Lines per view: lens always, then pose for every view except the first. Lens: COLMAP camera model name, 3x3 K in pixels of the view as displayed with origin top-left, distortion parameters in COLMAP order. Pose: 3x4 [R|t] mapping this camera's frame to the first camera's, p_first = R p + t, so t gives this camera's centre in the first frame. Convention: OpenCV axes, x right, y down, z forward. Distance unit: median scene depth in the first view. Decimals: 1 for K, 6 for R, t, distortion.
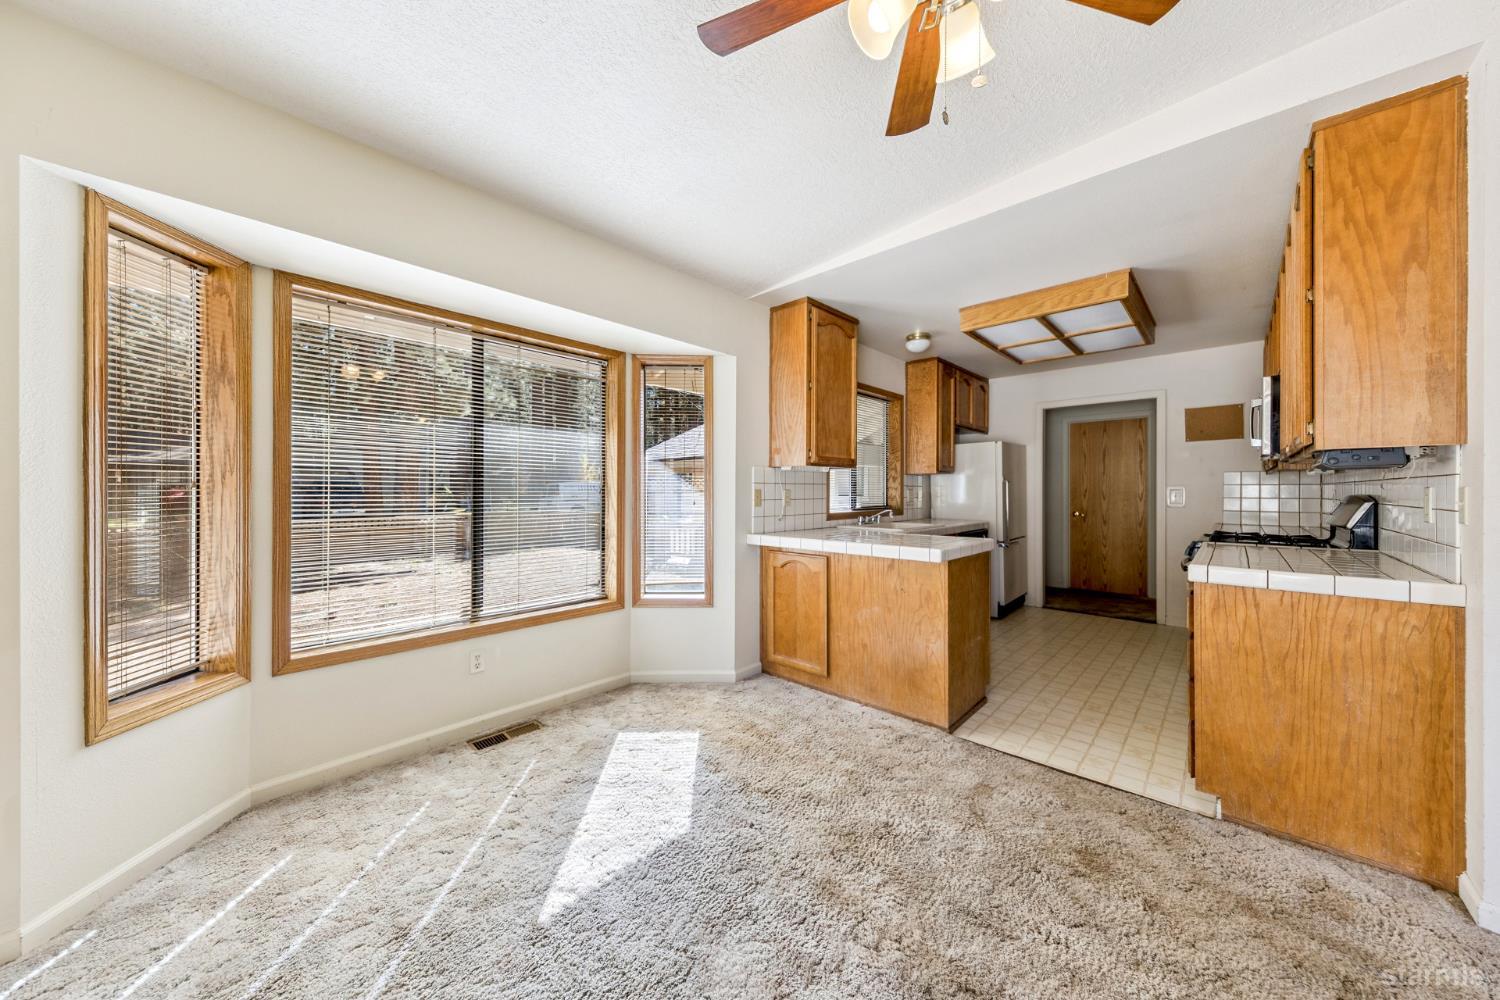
lens RADIAL K [[523.0, 0, 751.2], [0, 523.0, 491.4], [0, 0, 1]] dist [0.002202, -0.000001]
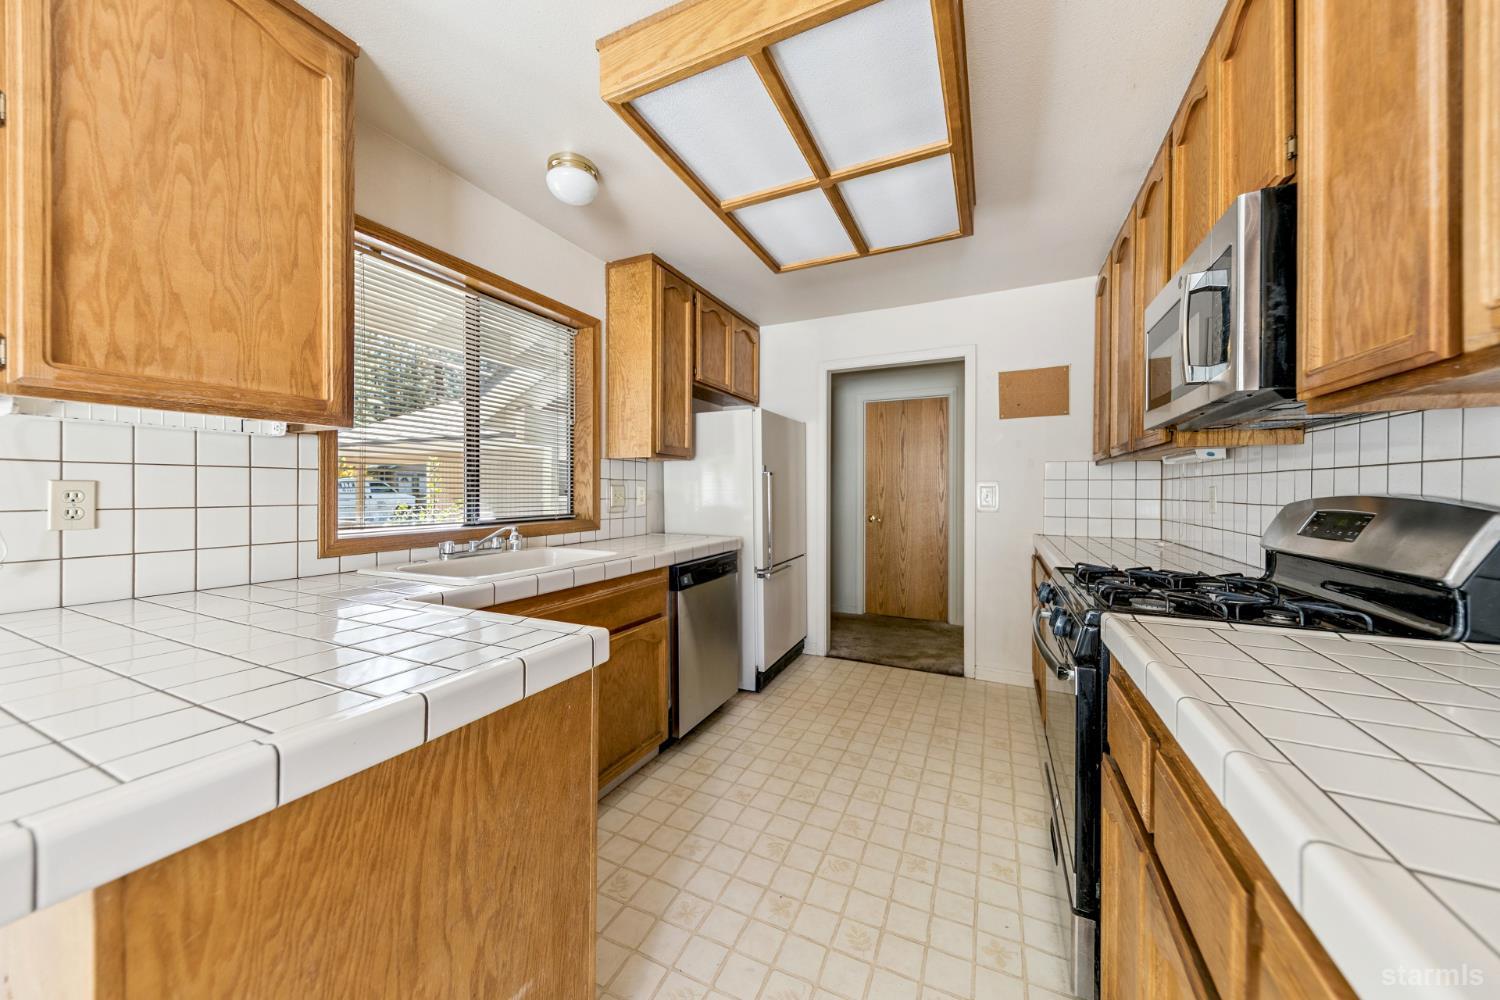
lens RADIAL K [[659.1, 0, 749.6], [0, 659.1, 495.3], [0, 0, 1]] dist [-0.000021, -0.000039]
pose [[0.934717, -0.002482, 0.355384, 0.170186], [-0.000084, 0.999974, 0.007205, 0.001655], [-0.355392, -0.006765, 0.934693, 0.246320]]
